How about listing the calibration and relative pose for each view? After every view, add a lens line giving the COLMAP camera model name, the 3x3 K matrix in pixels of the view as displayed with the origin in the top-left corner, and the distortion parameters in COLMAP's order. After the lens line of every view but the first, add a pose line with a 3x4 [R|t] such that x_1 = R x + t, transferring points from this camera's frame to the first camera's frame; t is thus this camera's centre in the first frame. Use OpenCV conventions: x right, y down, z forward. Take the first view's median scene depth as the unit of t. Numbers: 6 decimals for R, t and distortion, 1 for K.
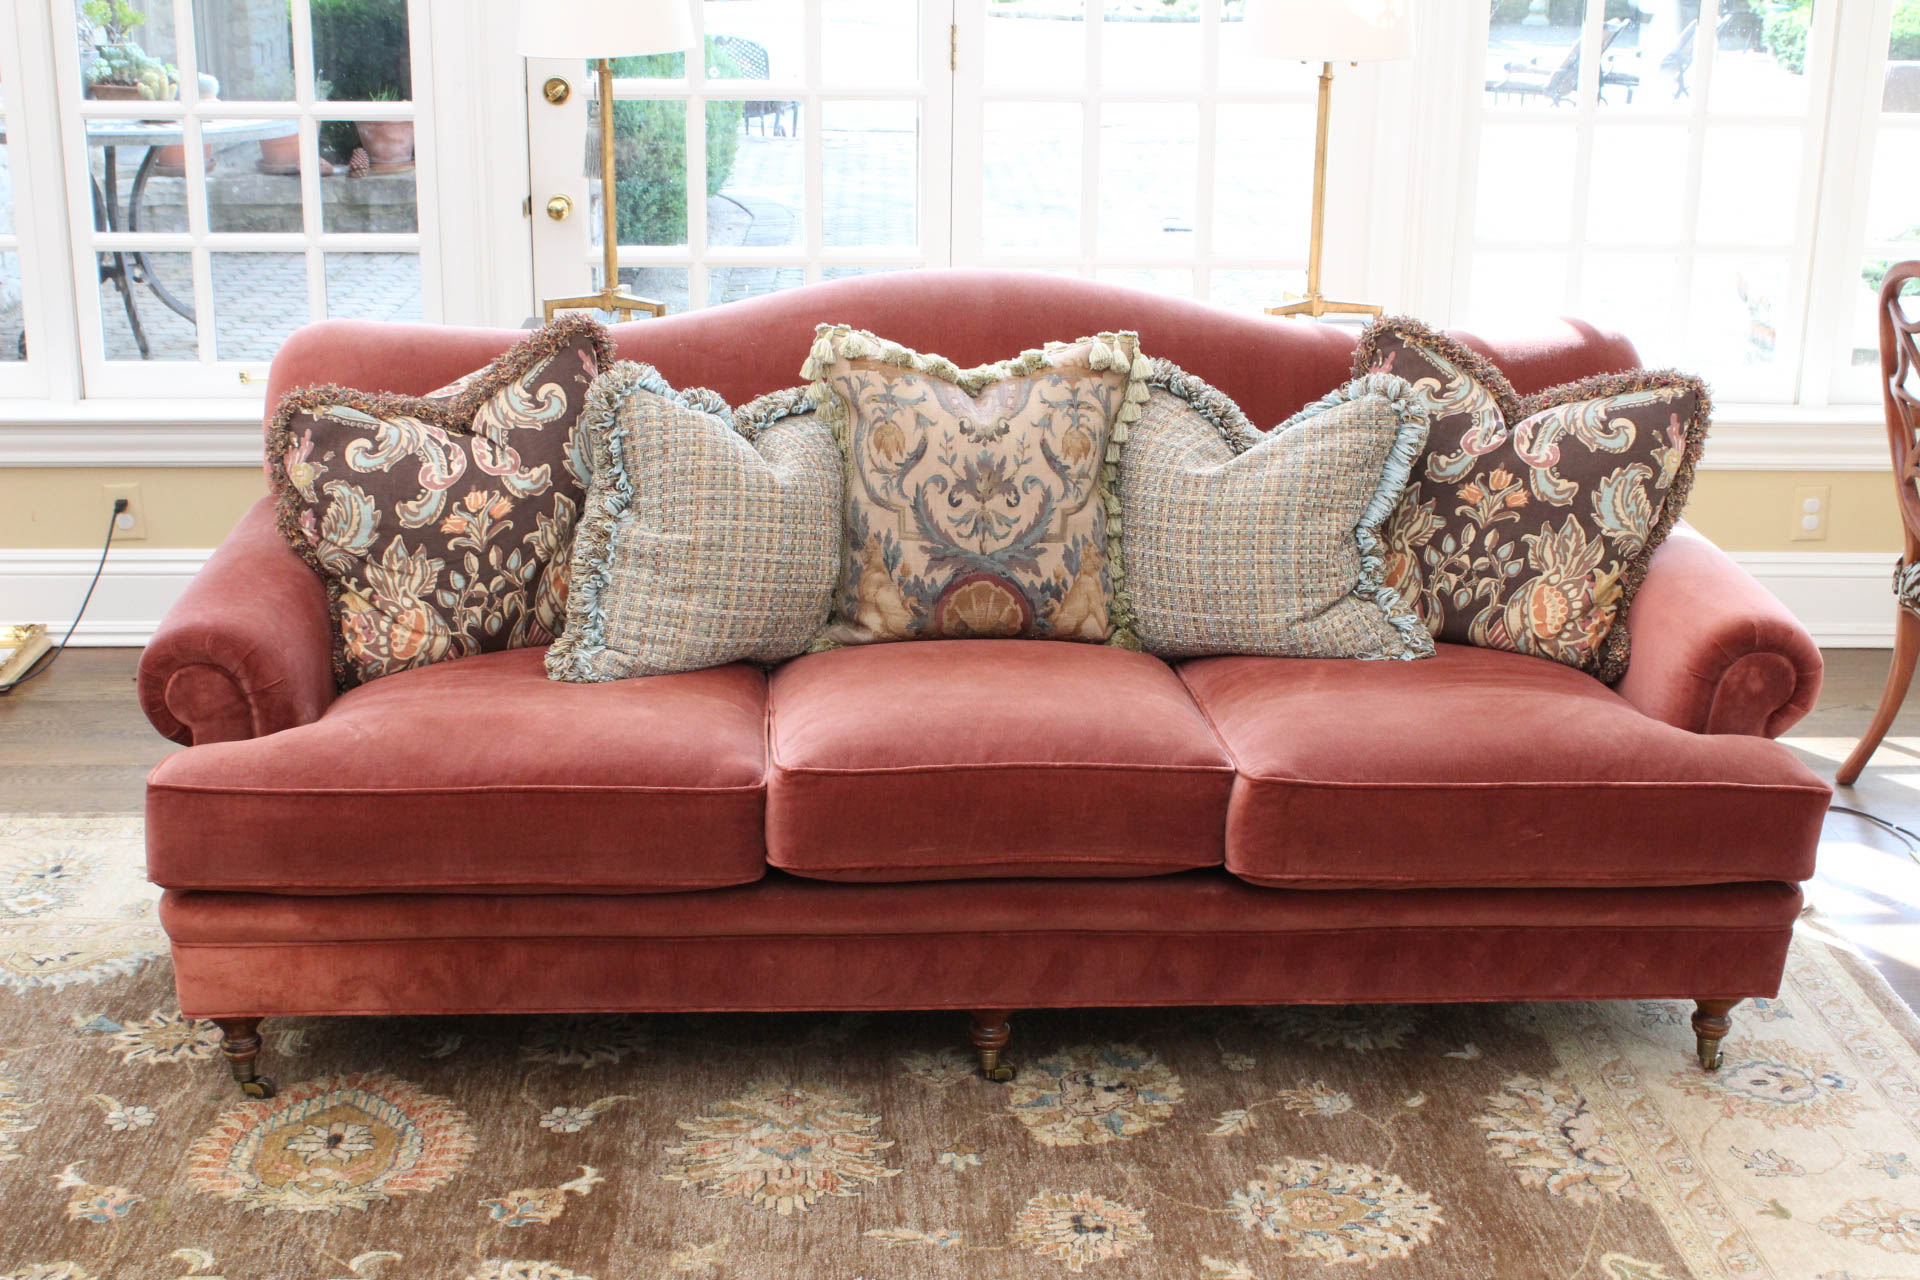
lens RADIAL K [[2570.9, 0, 943.8], [0, 2570.9, 623.4], [0, 0, 1]] dist [-0.047915, 0.000000]
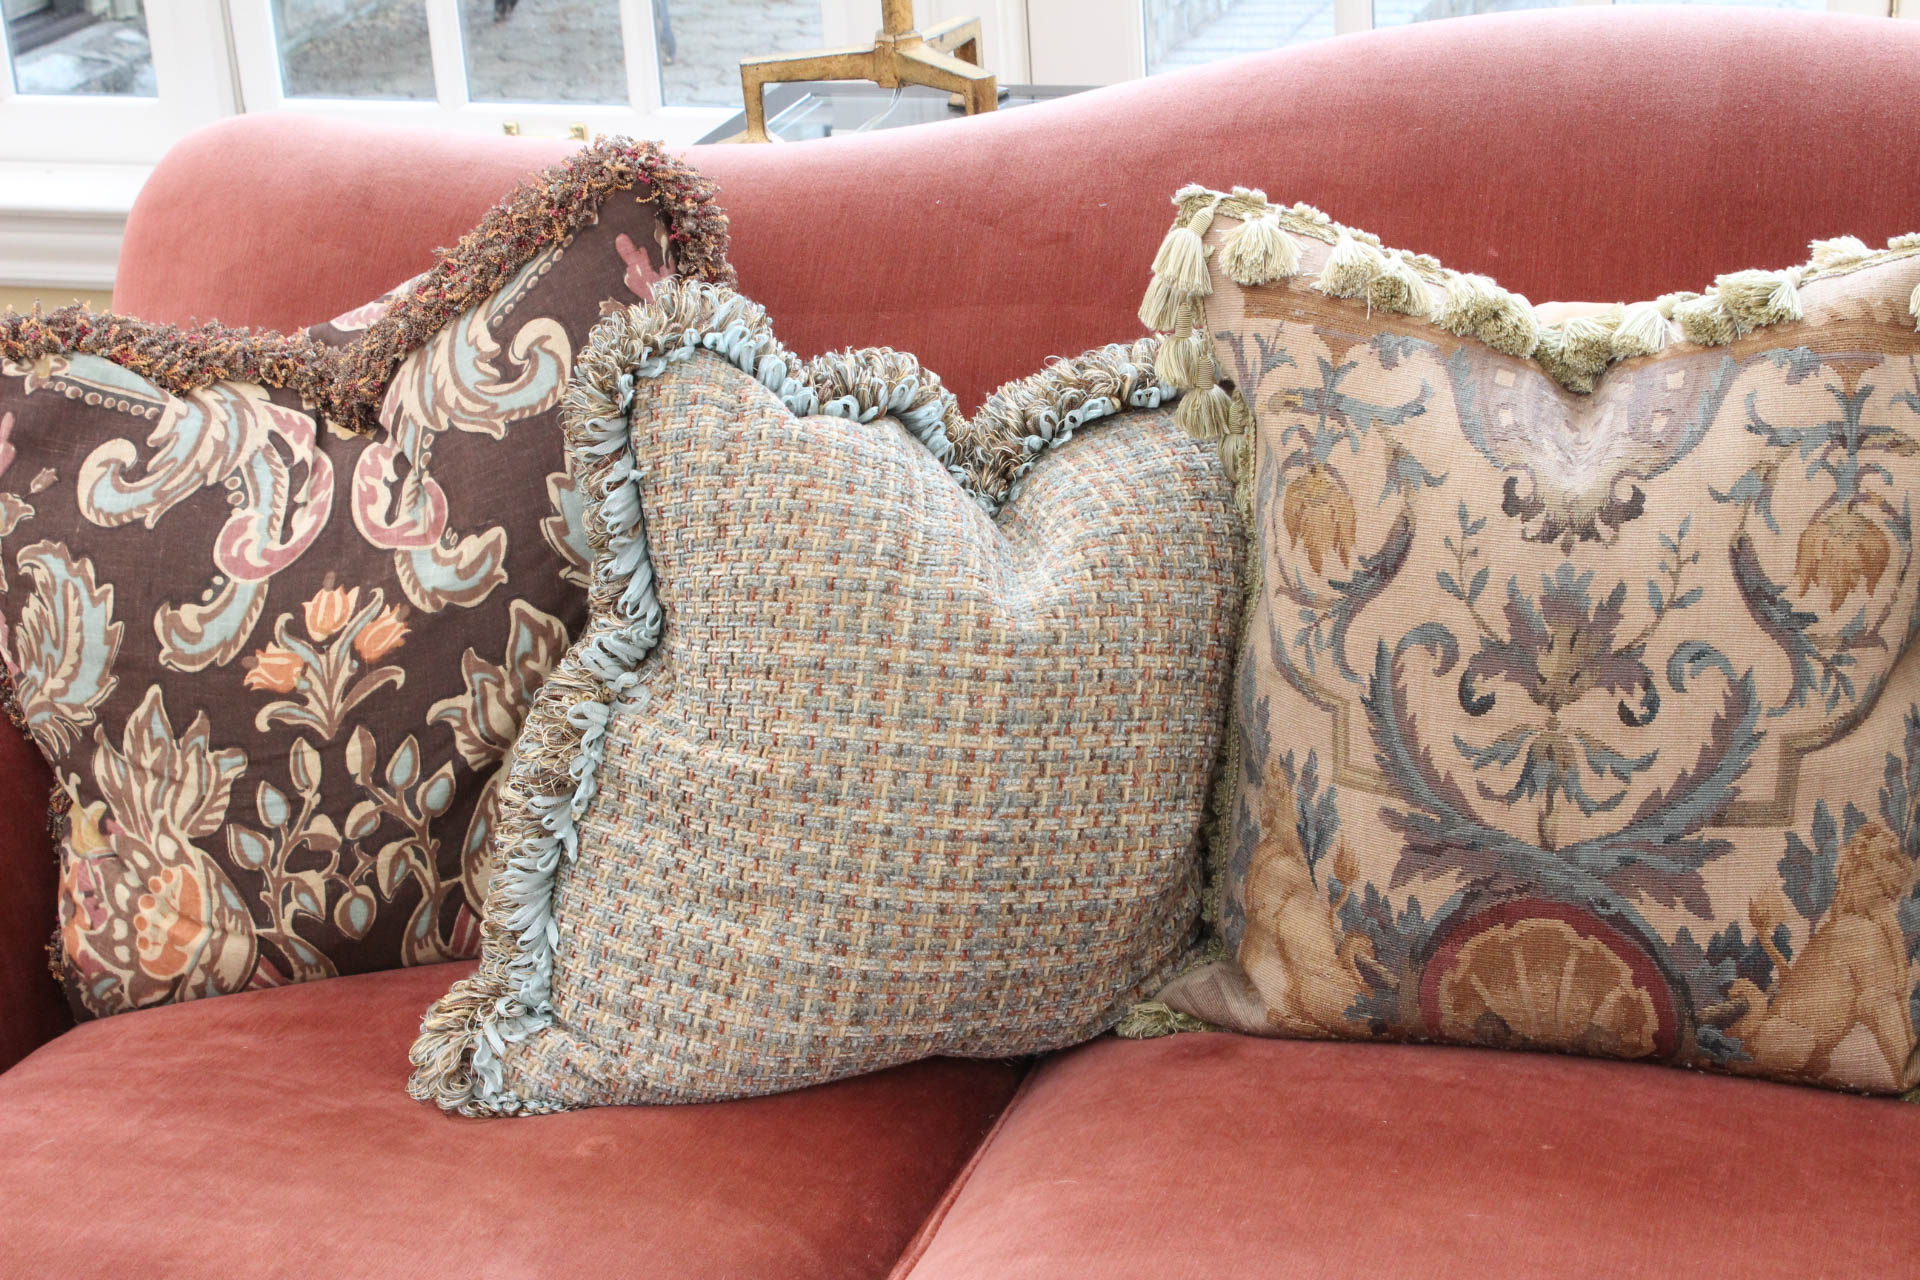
lens RADIAL K [[3503.5, 0, 955.9], [0, 3503.5, 630.5], [0, 0, 1]] dist [0.021620, 0.000000]
pose [[0.929198, 0.069615, -0.362966, 0.115451], [-0.032381, 0.993658, 0.107682, -0.108171], [0.368160, -0.088304, 0.925559, 0.512224]]
